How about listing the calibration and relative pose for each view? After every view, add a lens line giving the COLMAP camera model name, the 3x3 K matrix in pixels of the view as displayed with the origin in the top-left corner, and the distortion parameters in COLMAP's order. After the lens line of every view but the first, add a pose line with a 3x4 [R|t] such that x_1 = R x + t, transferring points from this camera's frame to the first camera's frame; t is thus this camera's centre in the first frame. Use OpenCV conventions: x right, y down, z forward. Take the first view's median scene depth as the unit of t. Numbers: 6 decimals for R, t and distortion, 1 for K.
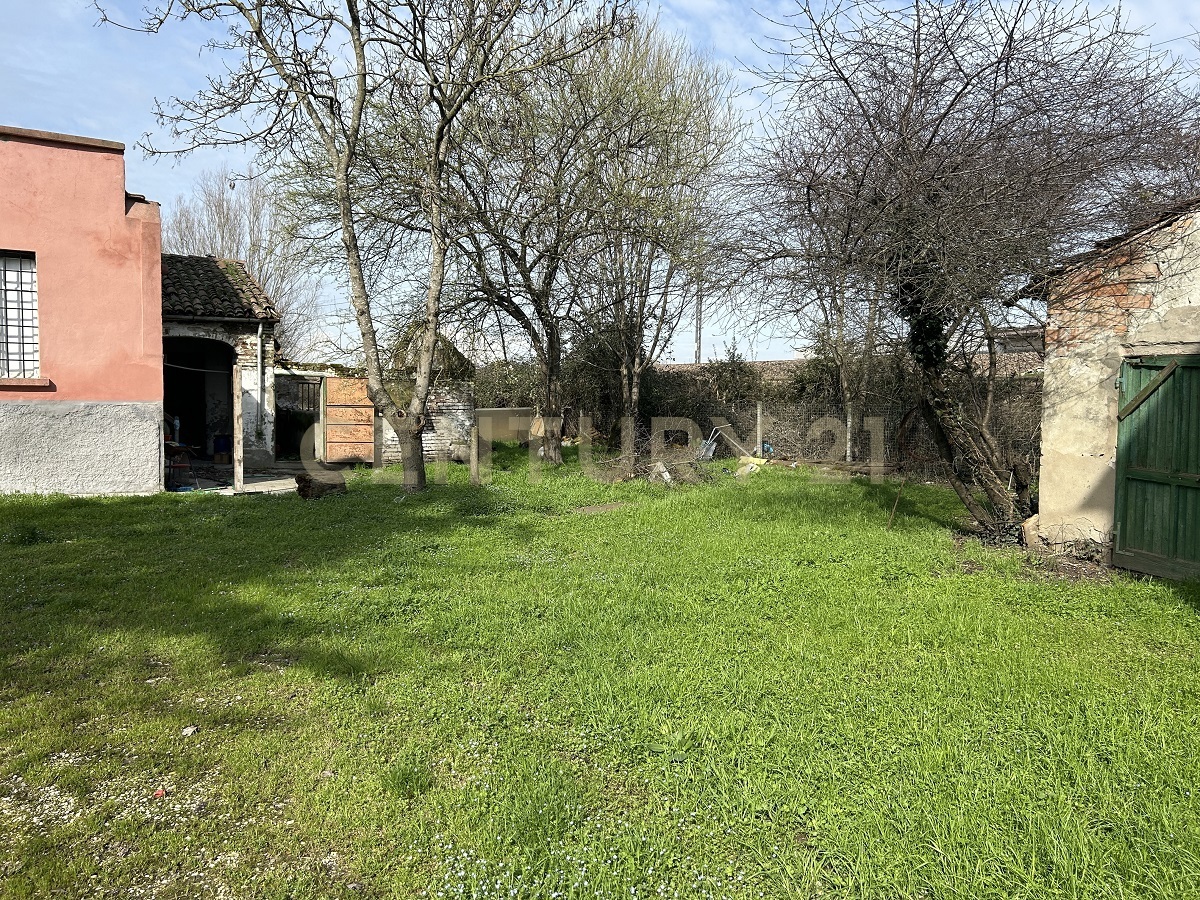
lens RADIAL K [[898.8, 0, 593.7], [0, 898.8, 452.0], [0, 0, 1]] dist [0.058349, -0.068933]
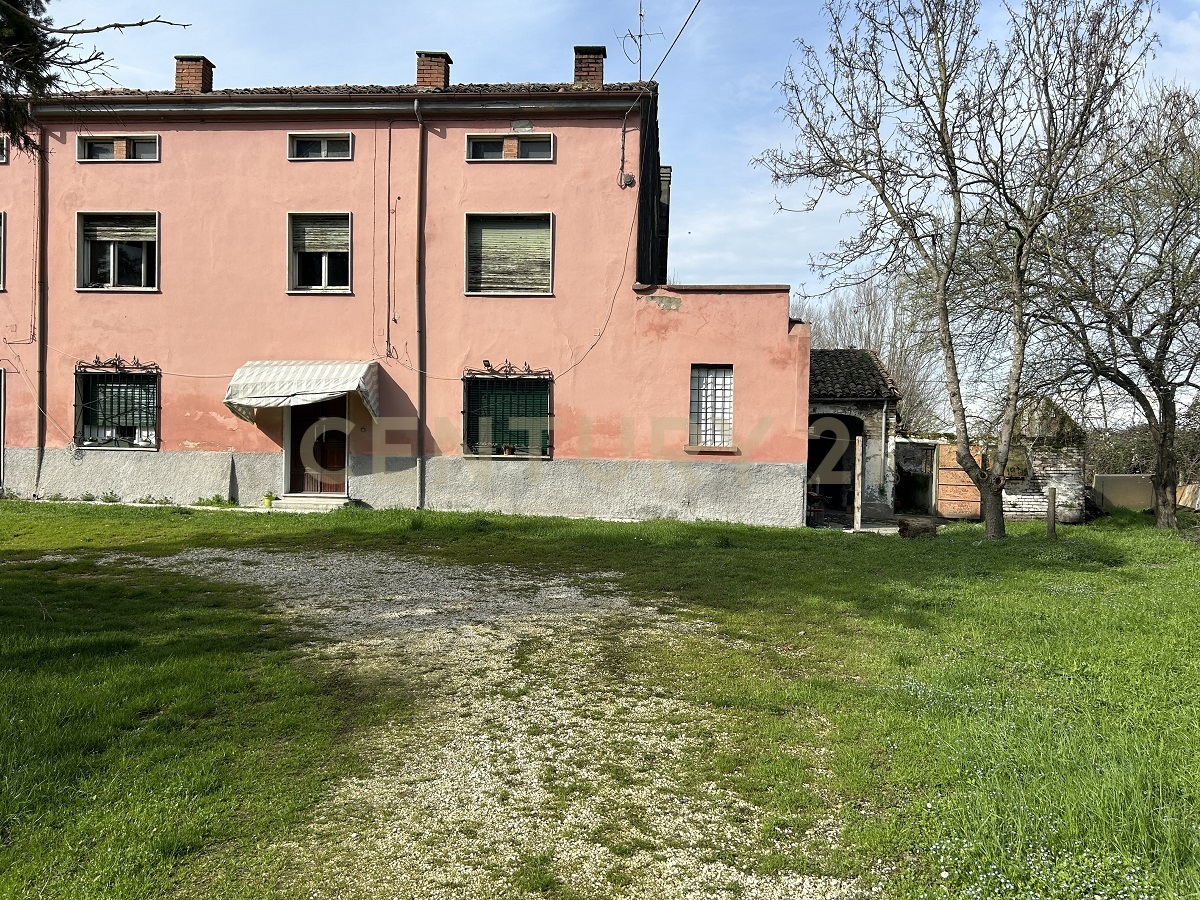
lens RADIAL K [[898.8, 0, 608.9], [0, 898.8, 458.7], [0, 0, 1]] dist [0.058349, -0.068933]
pose [[0.782881, 0.008696, -0.622110, 0.150981], [-0.048956, 0.997663, -0.047661, 0.019140], [0.620242, 0.067769, 0.781478, -0.275716]]
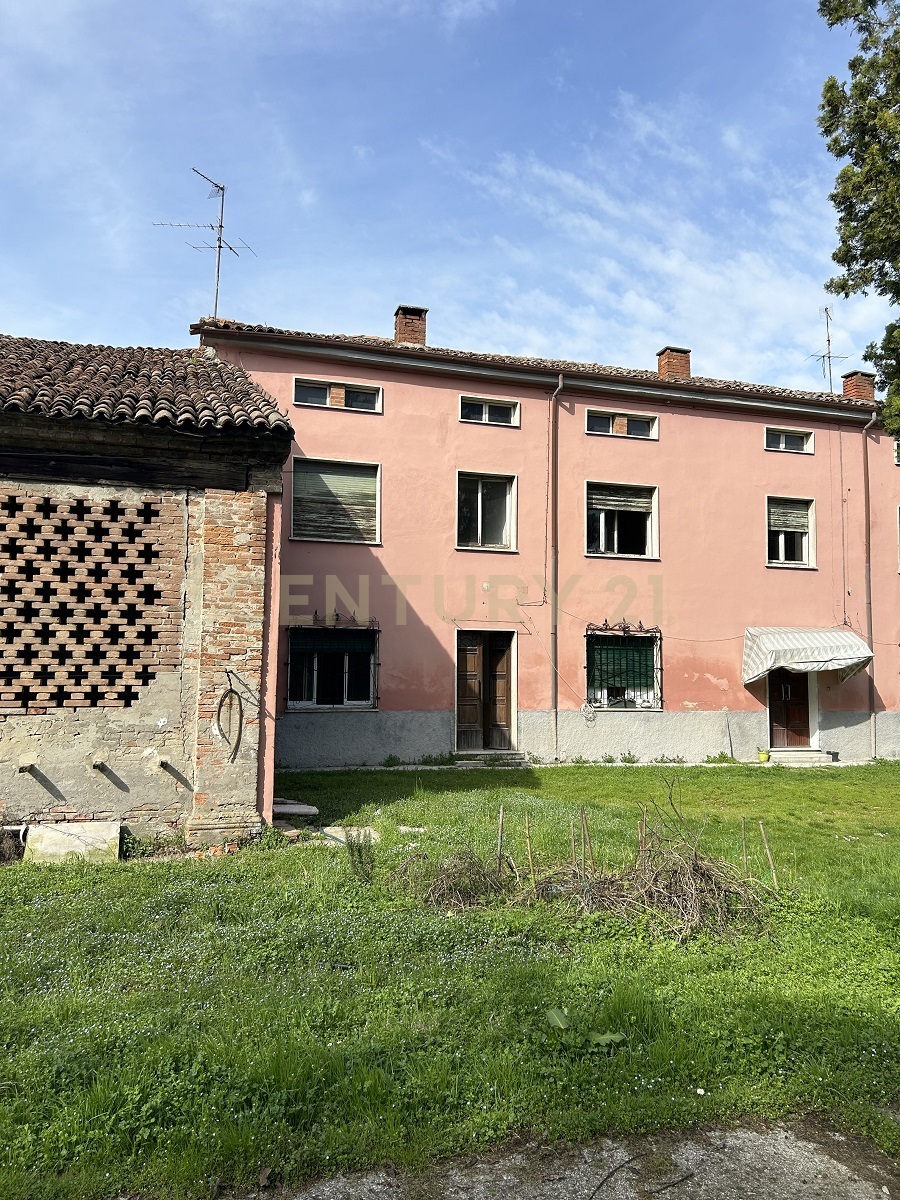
lens RADIAL K [[898.8, 0, 420.0], [0, 898.8, 597.4], [0, 0, 1]] dist [0.058349, -0.068933]
pose [[0.956422, -0.031025, -0.290335, -1.332585], [-0.016617, 0.986944, -0.160204, 0.033861], [0.291514, 0.158047, 0.943420, -1.199058]]
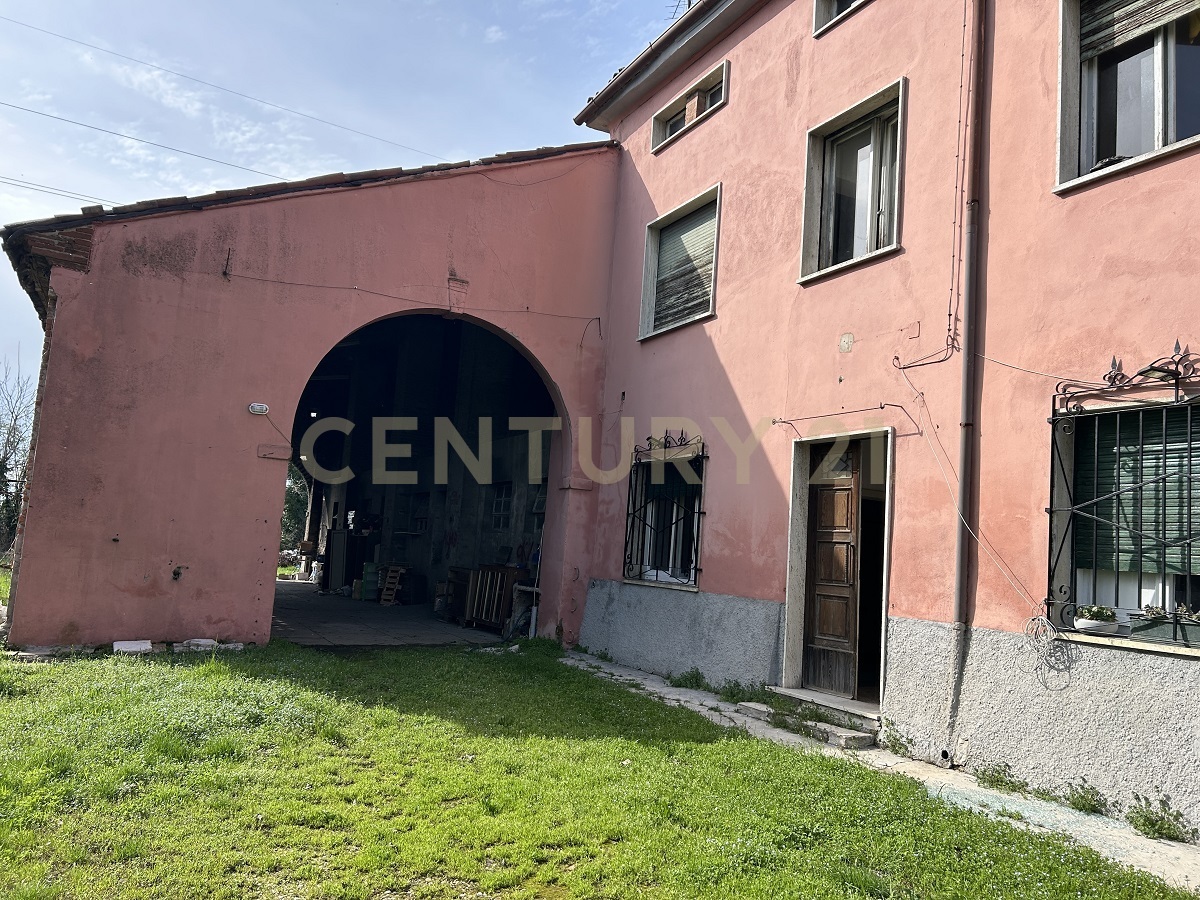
lens RADIAL K [[898.8, 0, 608.7], [0, 898.8, 453.1], [0, 0, 1]] dist [0.058349, -0.068933]
pose [[-0.105424, -0.131079, -0.985751, -0.955602], [-0.141245, 0.983198, -0.115634, -0.034614], [0.984345, 0.127042, -0.122167, 0.165209]]
